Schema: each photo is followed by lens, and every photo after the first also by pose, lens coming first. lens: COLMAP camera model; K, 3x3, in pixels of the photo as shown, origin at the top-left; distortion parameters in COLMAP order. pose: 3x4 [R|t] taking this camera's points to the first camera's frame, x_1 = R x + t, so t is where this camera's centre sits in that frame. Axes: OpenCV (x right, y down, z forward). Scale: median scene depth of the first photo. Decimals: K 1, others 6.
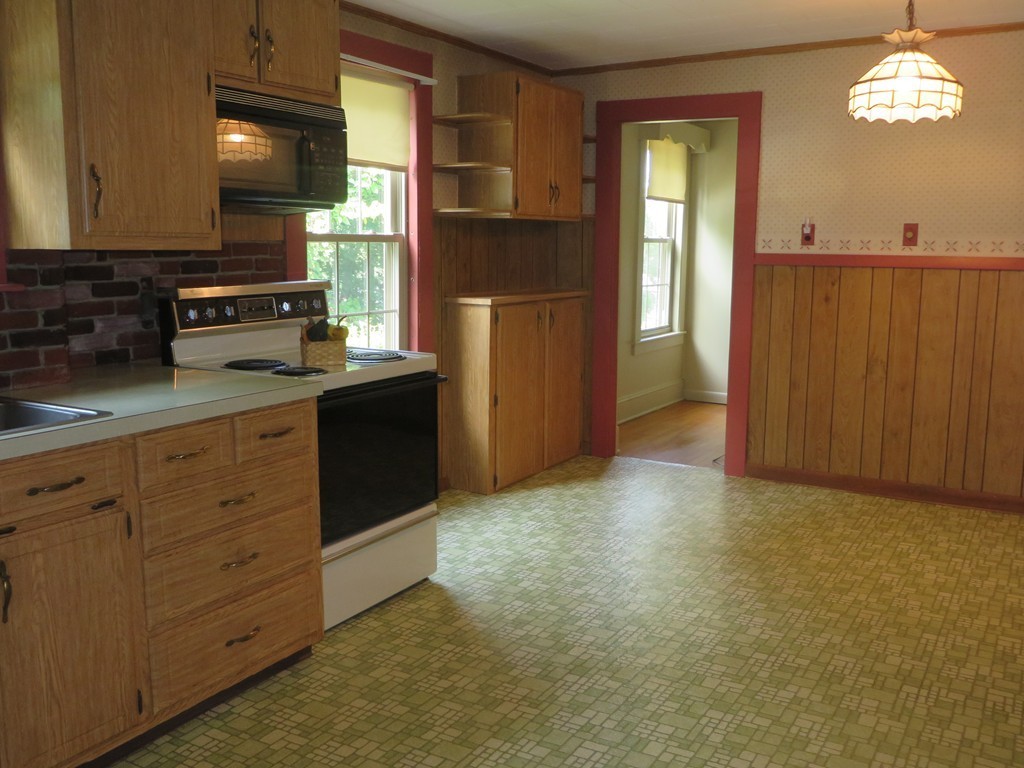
lens RADIAL K [[961.8, 0, 510.9], [0, 961.8, 387.4], [0, 0, 1]] dist [-0.019505, 0.000000]
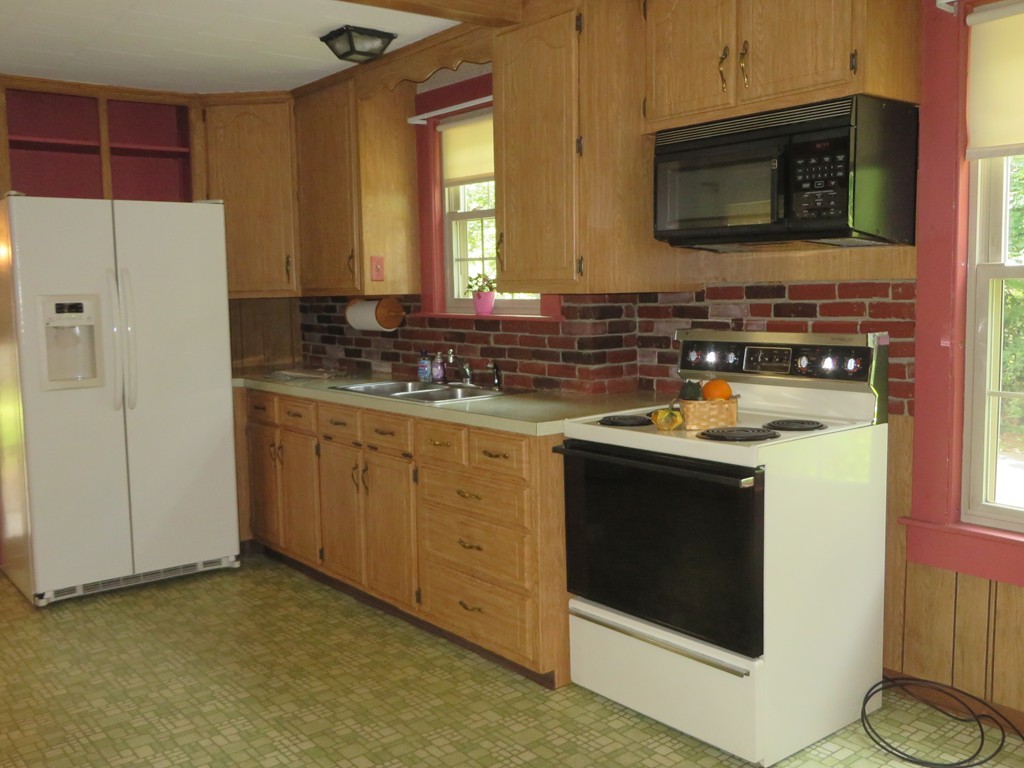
lens RADIAL K [[961.8, 0, 511.9], [0, 961.8, 384.1], [0, 0, 1]] dist [-0.019505, 0.000000]
pose [[-0.366656, 0.098735, -0.925102, 0.791877], [-0.120030, 0.981022, 0.152277, -0.209499], [0.922581, 0.166873, -0.347847, 1.387884]]
